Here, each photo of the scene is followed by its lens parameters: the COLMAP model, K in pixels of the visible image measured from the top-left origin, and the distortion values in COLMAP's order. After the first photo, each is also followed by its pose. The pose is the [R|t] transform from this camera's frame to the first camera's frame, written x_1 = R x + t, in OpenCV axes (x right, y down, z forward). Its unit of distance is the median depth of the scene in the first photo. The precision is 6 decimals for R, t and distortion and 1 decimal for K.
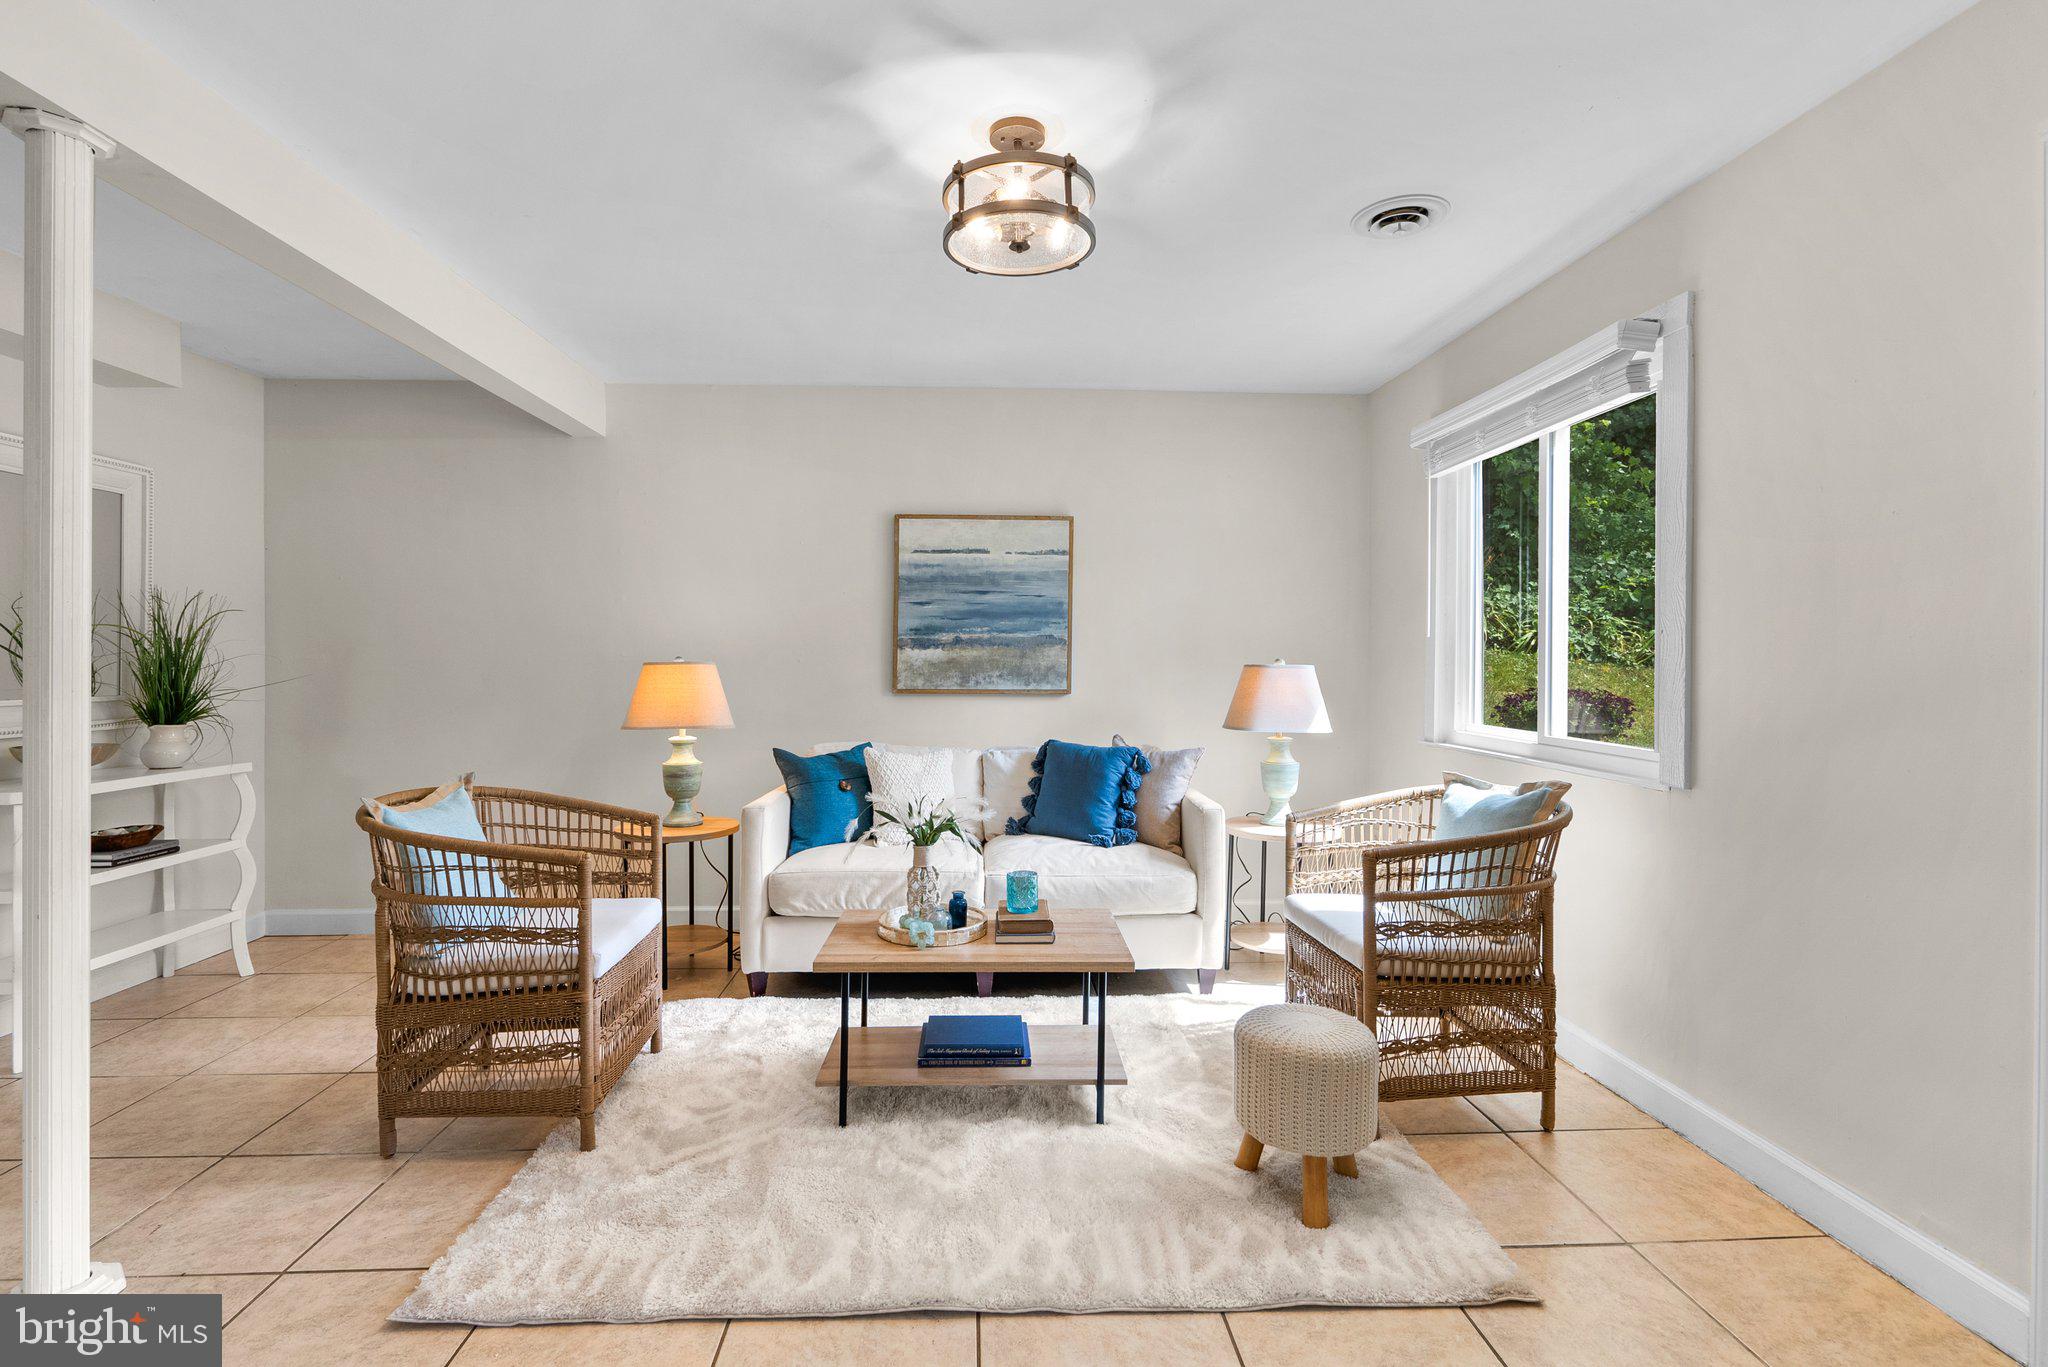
lens RADIAL K [[943.3, 0, 1012.9], [0, 943.3, 664.8], [0, 0, 1]] dist [-0.005605, 0.001670]
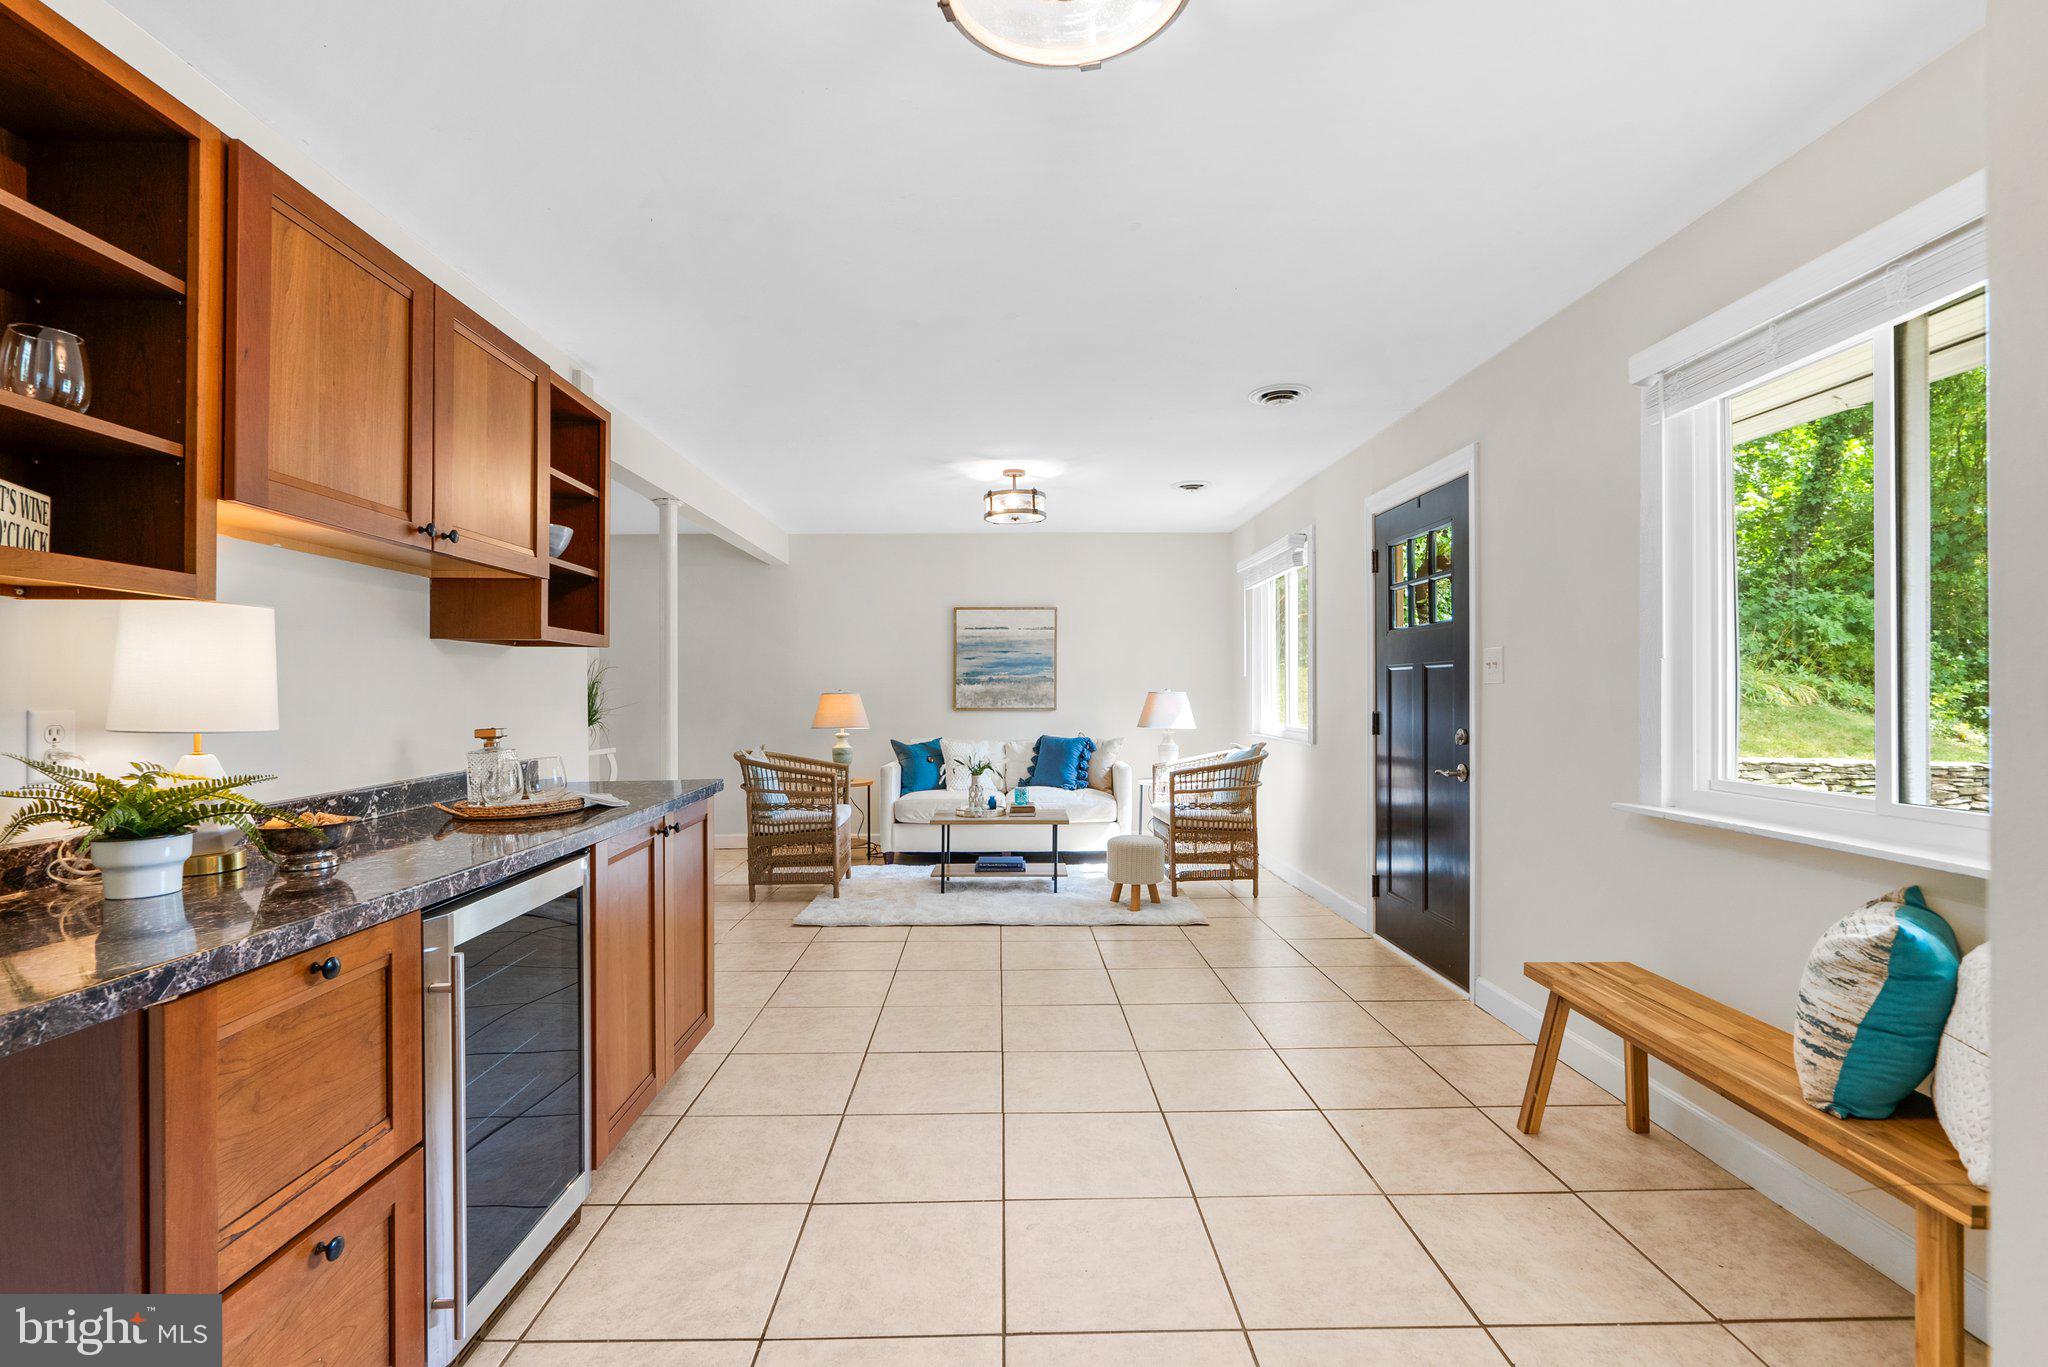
lens RADIAL K [[943.3, 0, 1014.7], [0, 943.3, 695.5], [0, 0, 1]] dist [-0.005605, 0.001670]
pose [[0.999468, -0.007992, -0.031624, 0.046640], [0.007852, 0.999959, -0.004540, 0.013489], [0.031659, 0.004289, 0.999490, -0.850532]]
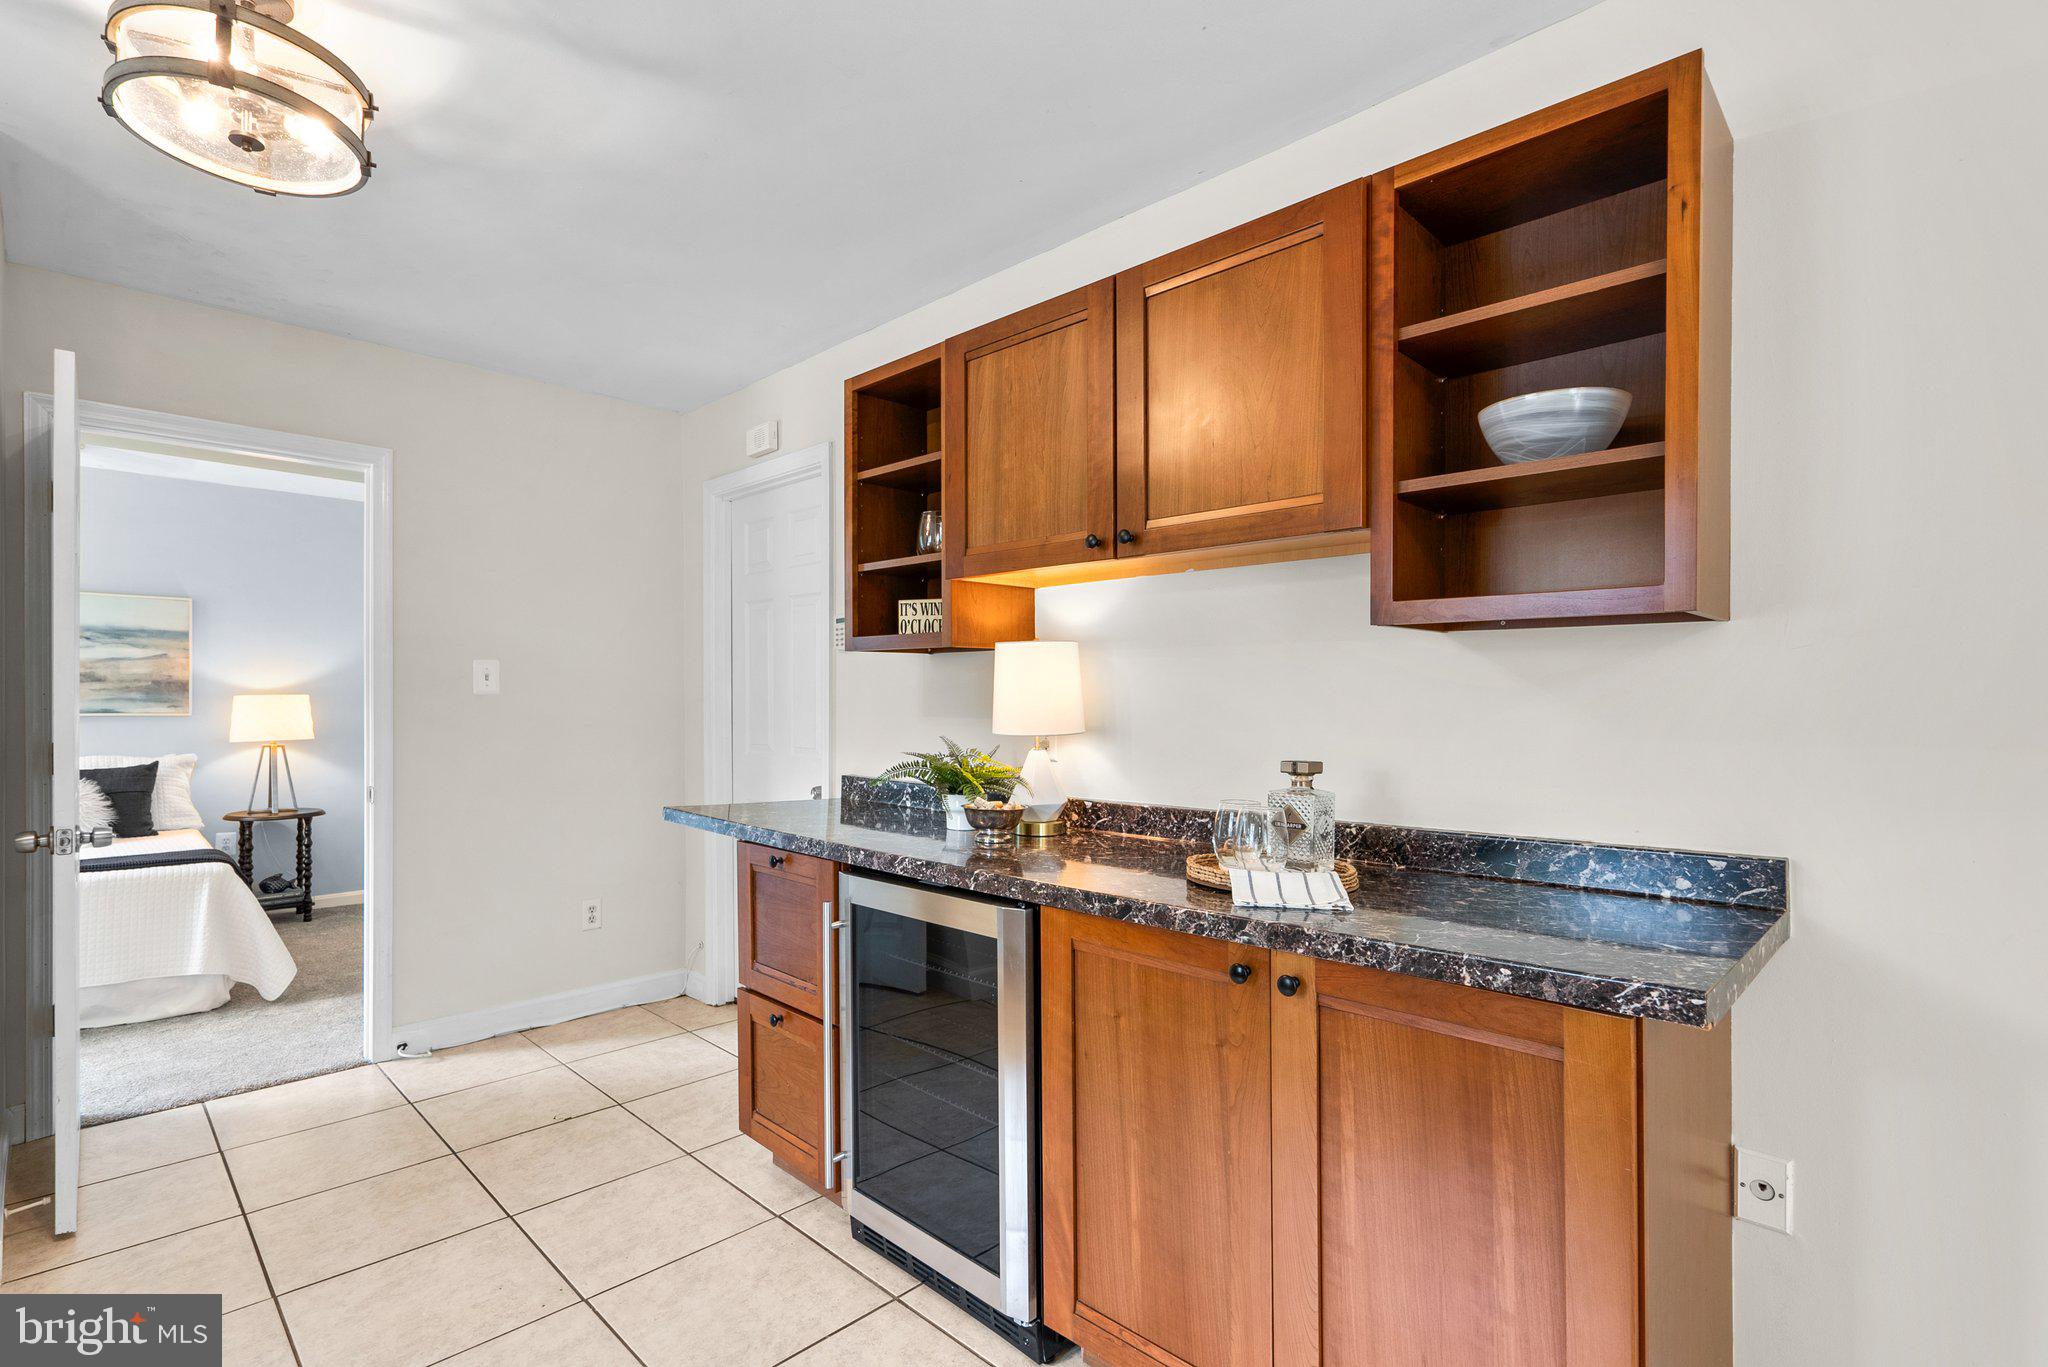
lens RADIAL K [[969.8, 0, 1022.3], [0, 969.8, 694.9], [0, 0, 1]] dist [-0.013125, 0.000185]
pose [[-0.736192, -0.004630, -0.676757, 0.175561], [-0.007894, 0.999967, 0.001747, -0.027805], [0.676727, 0.006628, -0.736204, 1.753576]]
